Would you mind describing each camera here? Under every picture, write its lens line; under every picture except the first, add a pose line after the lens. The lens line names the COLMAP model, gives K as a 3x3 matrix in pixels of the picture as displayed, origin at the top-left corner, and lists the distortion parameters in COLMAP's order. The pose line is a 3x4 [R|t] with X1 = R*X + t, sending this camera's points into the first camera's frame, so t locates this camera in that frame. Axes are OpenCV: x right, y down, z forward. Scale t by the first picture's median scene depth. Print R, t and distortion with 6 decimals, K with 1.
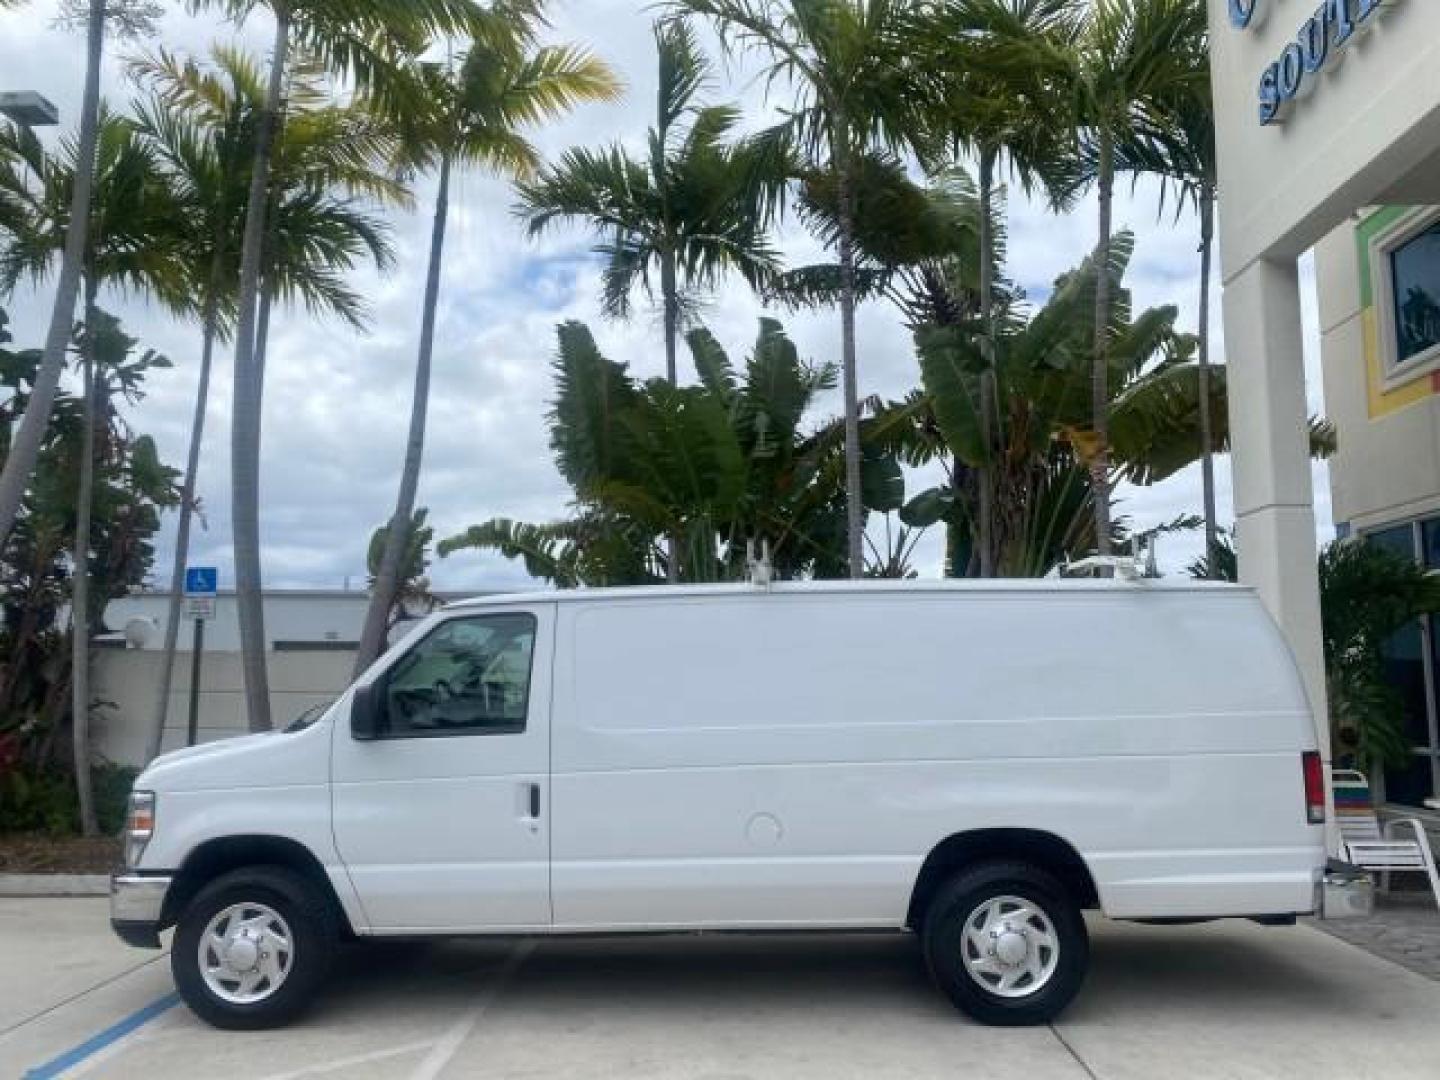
lens RADIAL K [[1106.4, 0, 714.6], [0, 1106.4, 541.1], [0, 0, 1]] dist [0.009466, -0.006683]
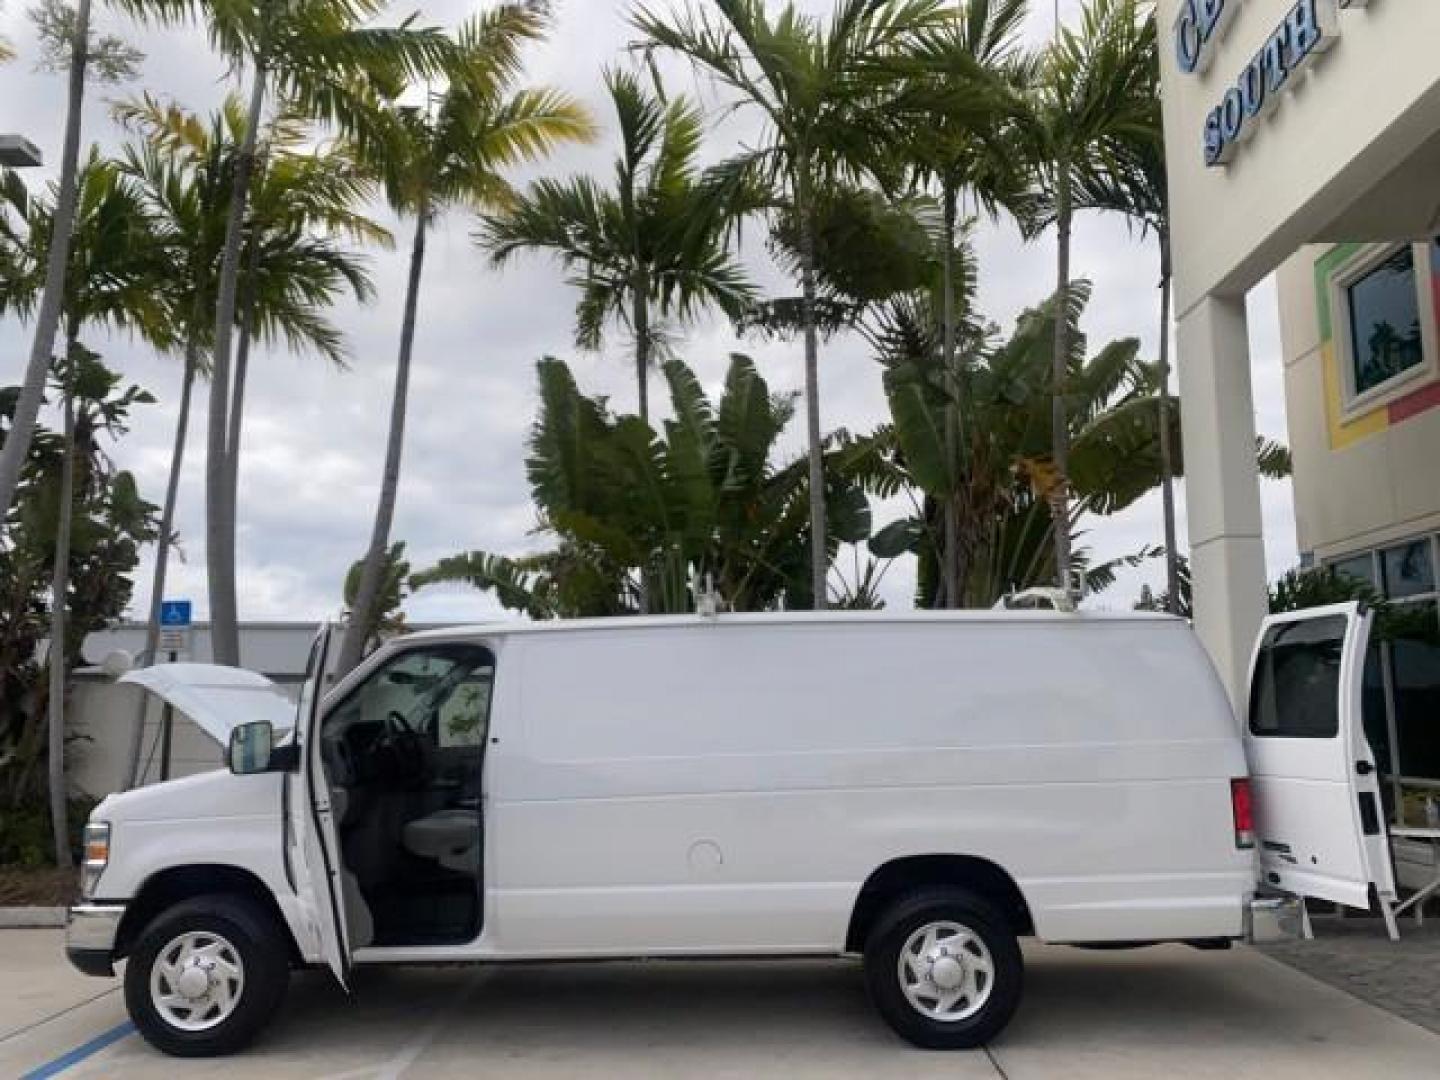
lens RADIAL K [[1109.0, 0, 718.0], [0, 1109.0, 547.3], [0, 0, 1]] dist [0.004855, 0.002141]
pose [[0.999994, -0.003414, 0.000980, 0.031715], [0.003435, 0.999761, -0.021612, -0.001453], [-0.000906, 0.021615, 0.999766, -0.016272]]
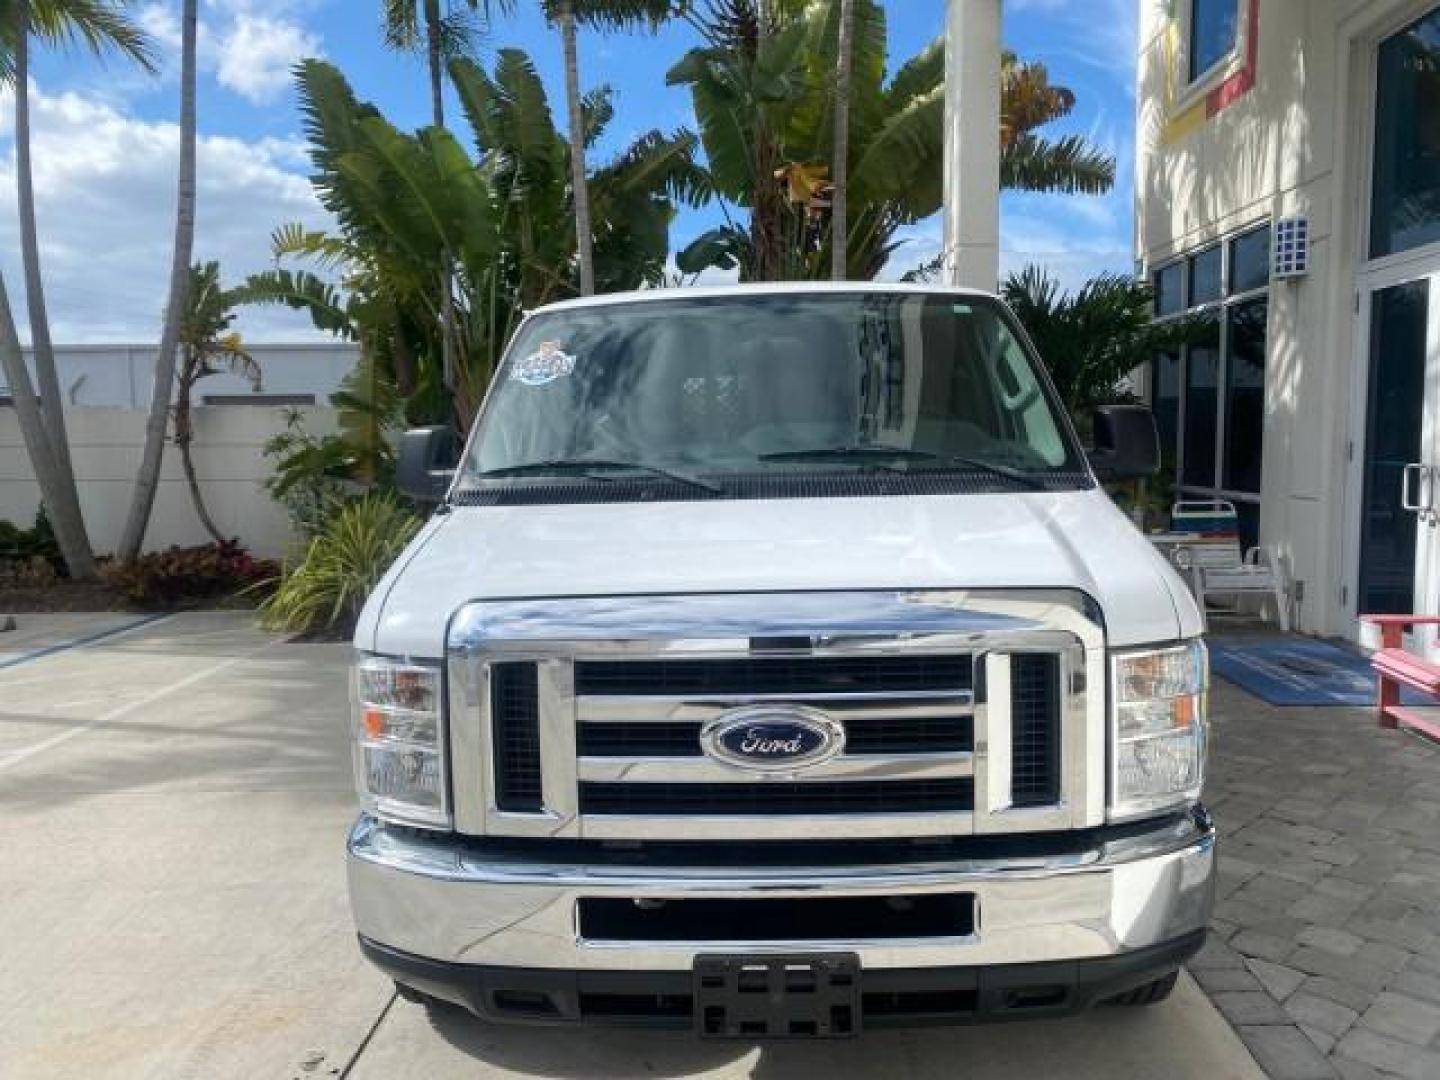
lens RADIAL K [[1094.3, 0, 764.6], [0, 1094.3, 541.1], [0, 0, 1]] dist [0.004377, -0.001175]
pose [[0.999693, -0.013816, -0.020580, 0.286644], [0.018185, 0.972990, 0.230128, -0.002120], [0.016845, -0.230432, 0.972943, -0.015504]]
